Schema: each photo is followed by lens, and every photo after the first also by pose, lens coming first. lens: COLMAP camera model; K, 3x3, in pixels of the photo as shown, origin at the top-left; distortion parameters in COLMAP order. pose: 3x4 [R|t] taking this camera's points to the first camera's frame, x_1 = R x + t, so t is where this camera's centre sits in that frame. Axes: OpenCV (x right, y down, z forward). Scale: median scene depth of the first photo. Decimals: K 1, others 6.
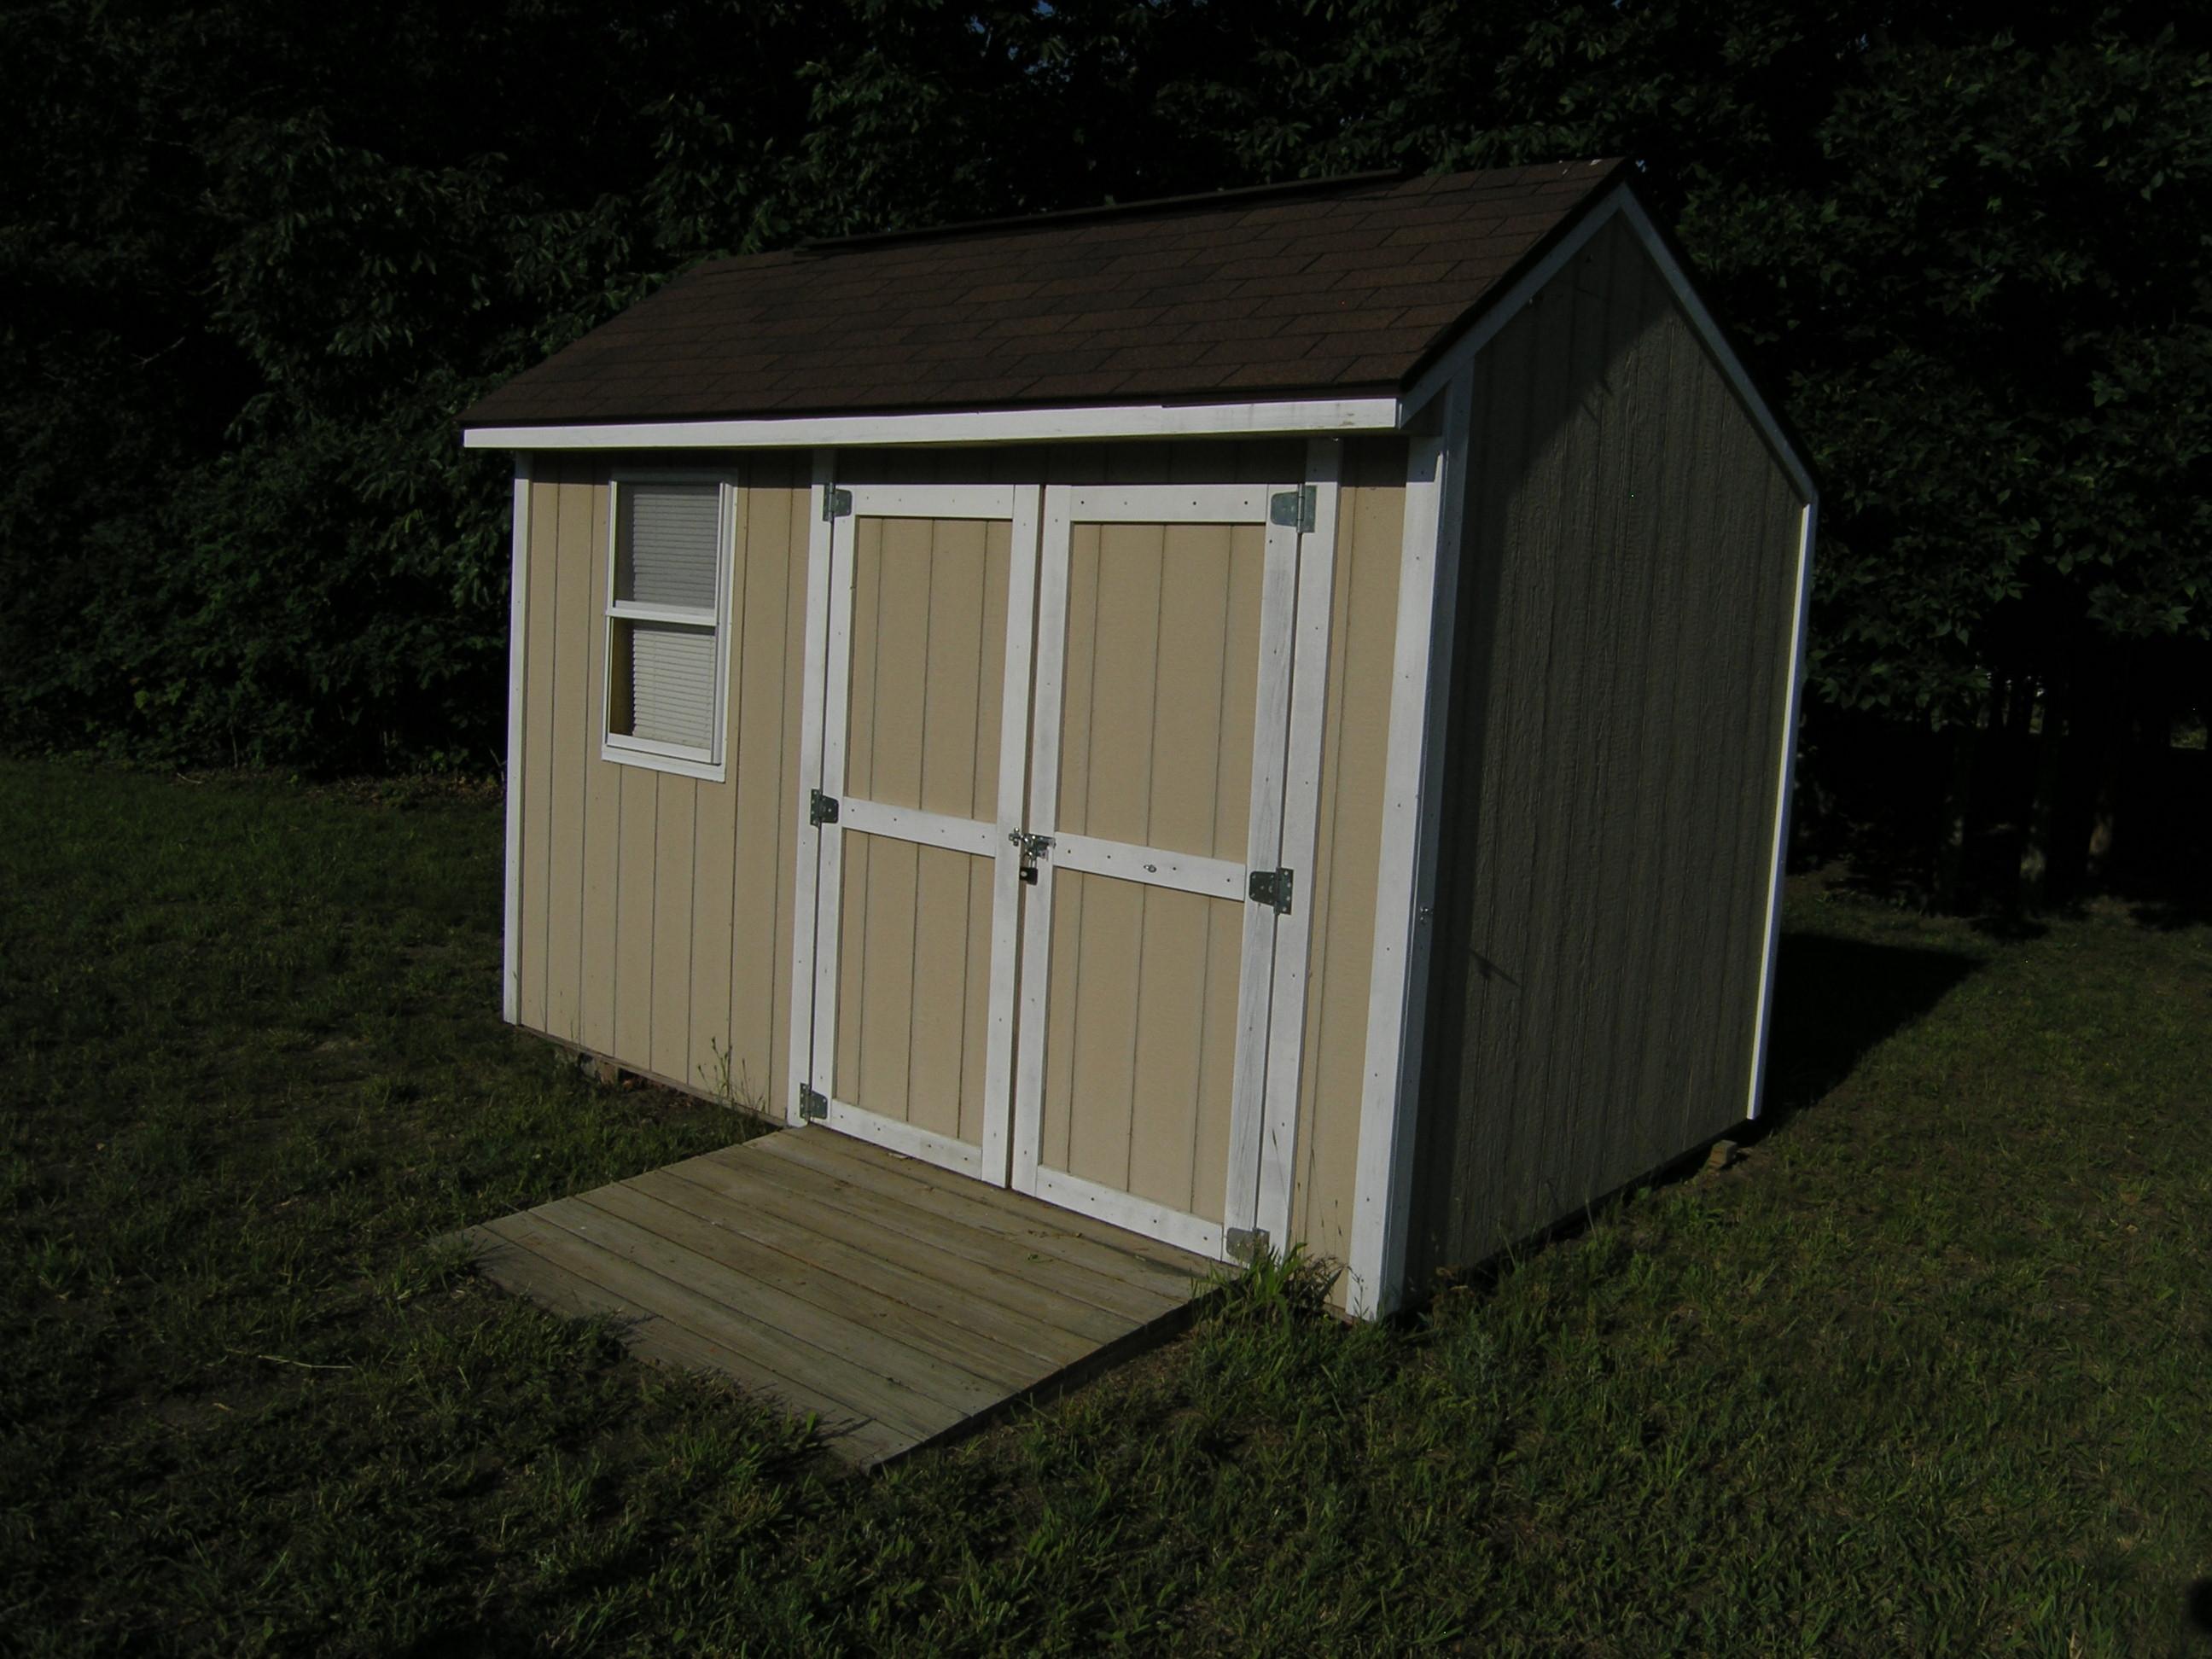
lens RADIAL K [[1822.1, 0, 1114.2], [0, 1822.1, 789.3], [0, 0, 1]] dist [-0.115687, 0.052218]
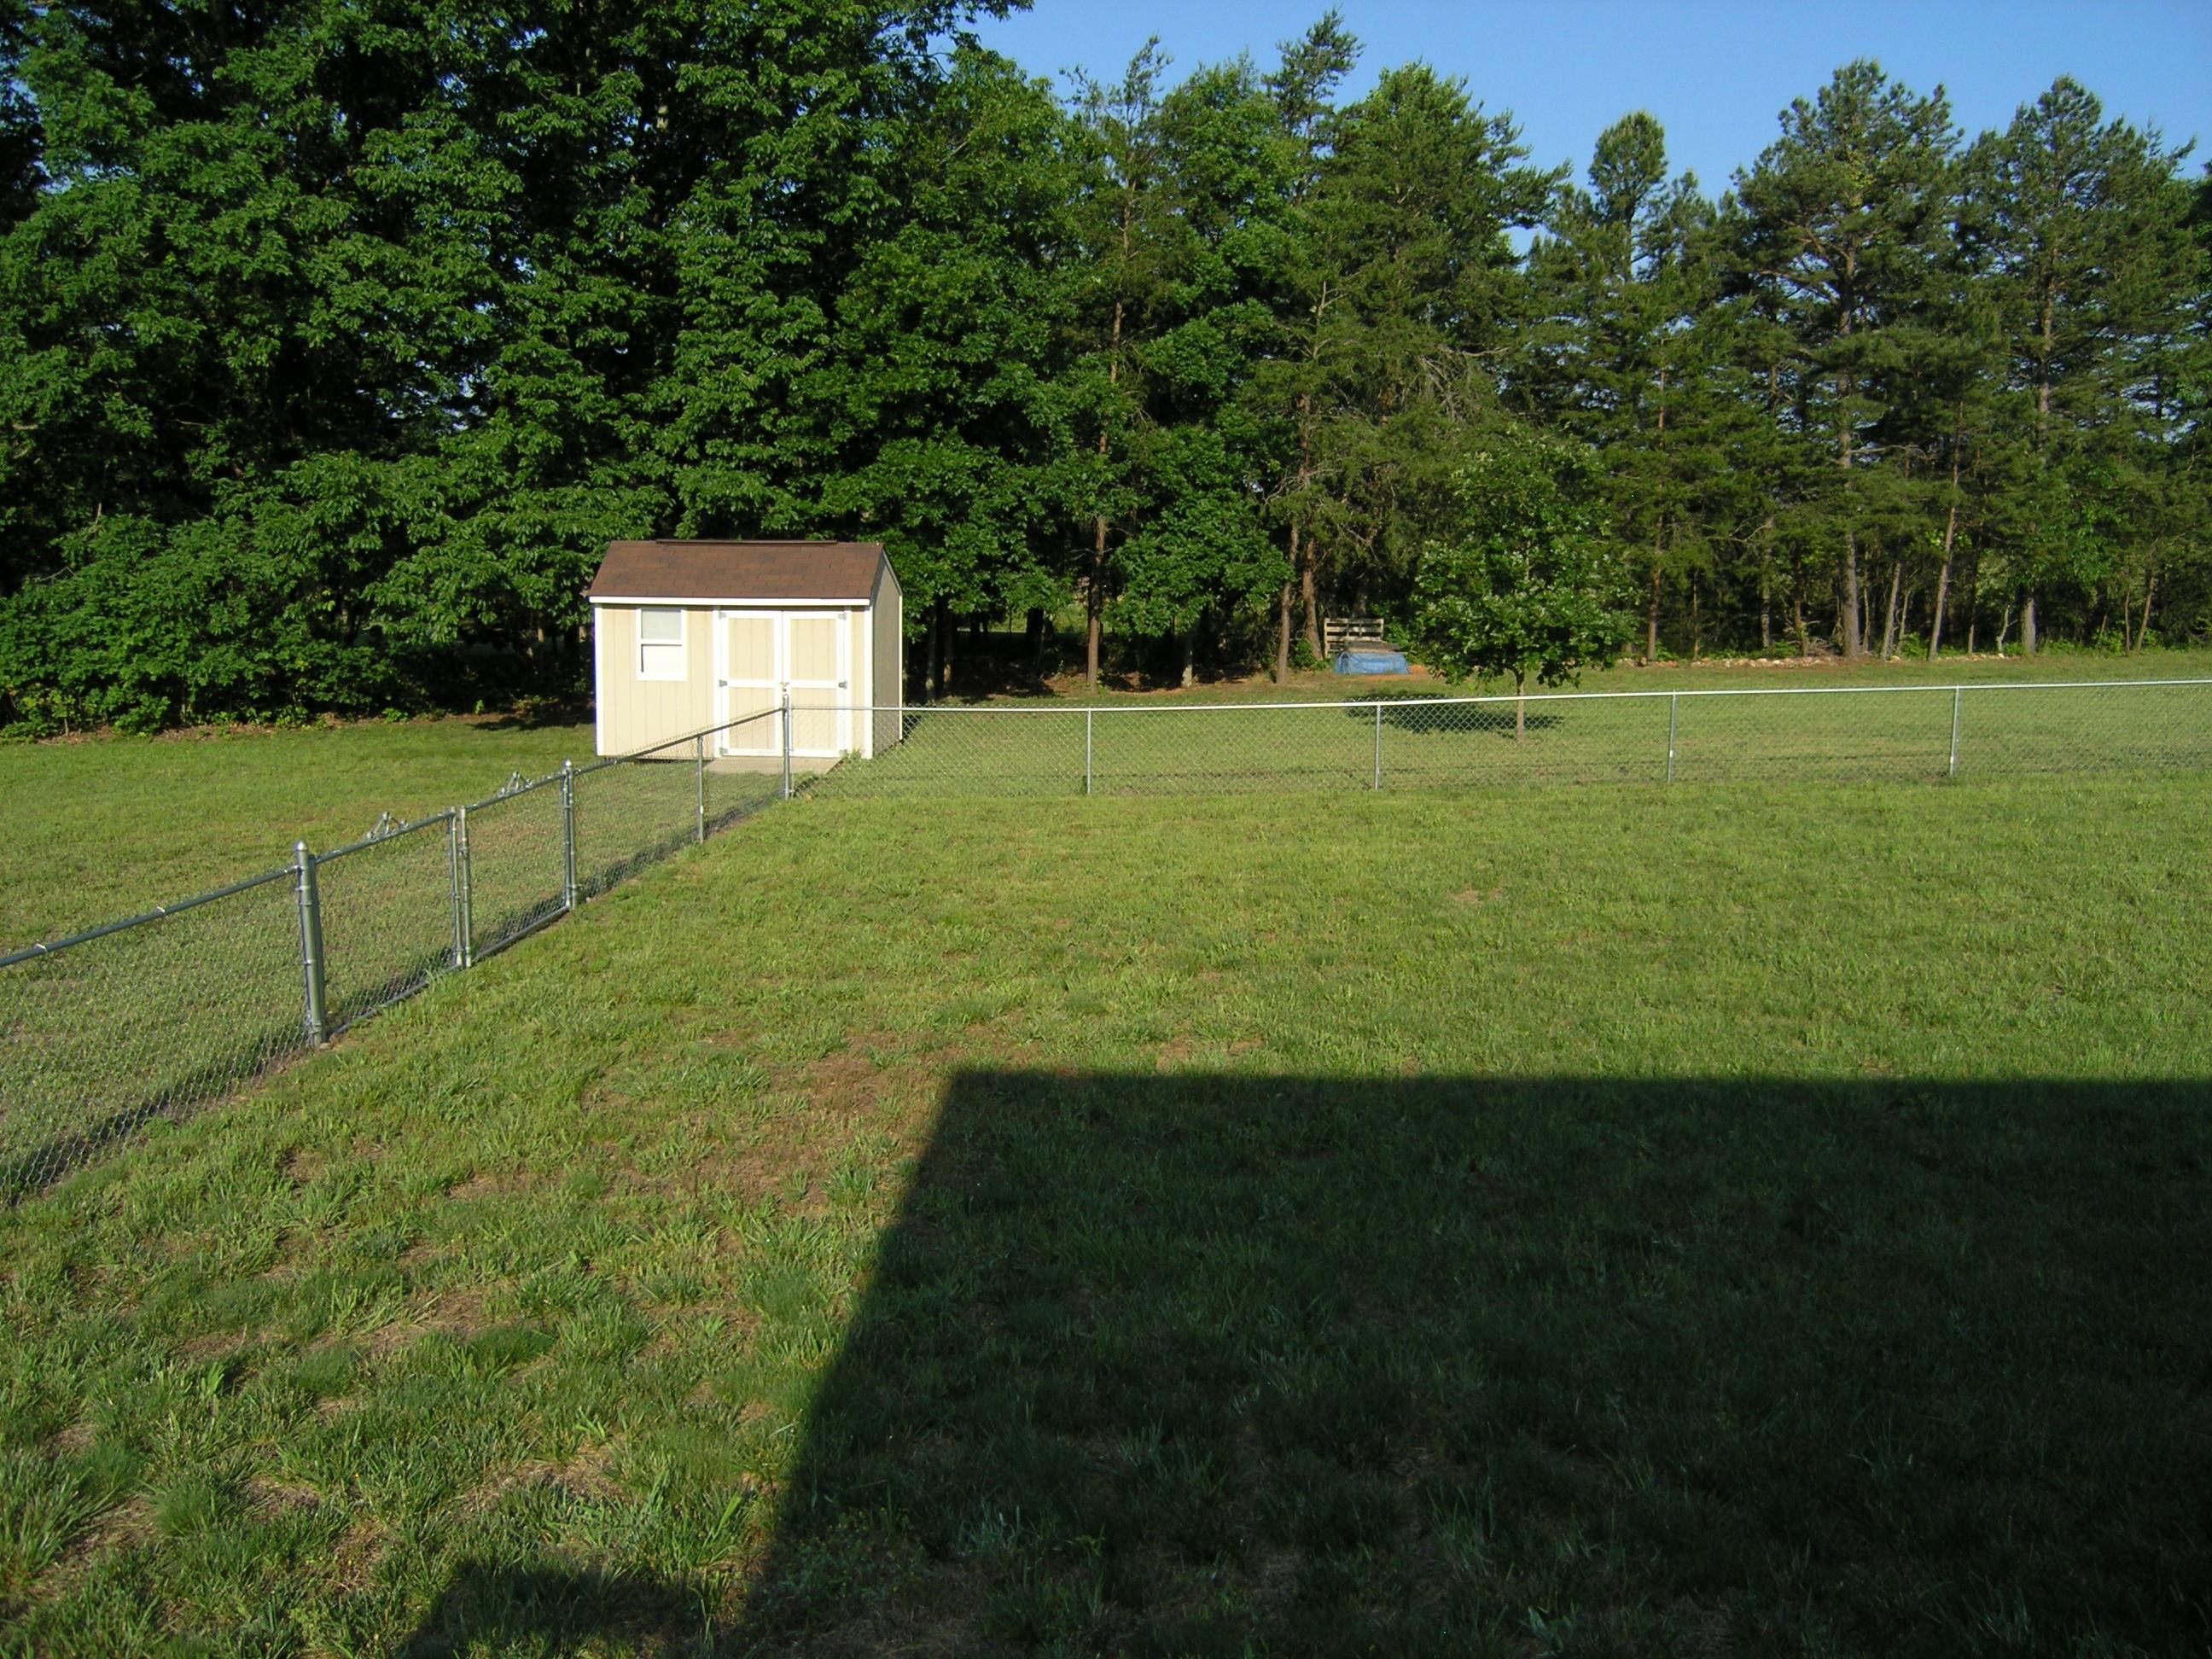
lens RADIAL K [[1822.1, 0, 1114.2], [0, 1822.1, 789.3], [0, 0, 1]] dist [-0.115687, 0.052218]
pose [[0.795623, -0.131071, 0.591442, -1.760091], [0.102235, 0.991361, 0.082168, 0.001370], [-0.597103, -0.004909, 0.802150, -2.689341]]
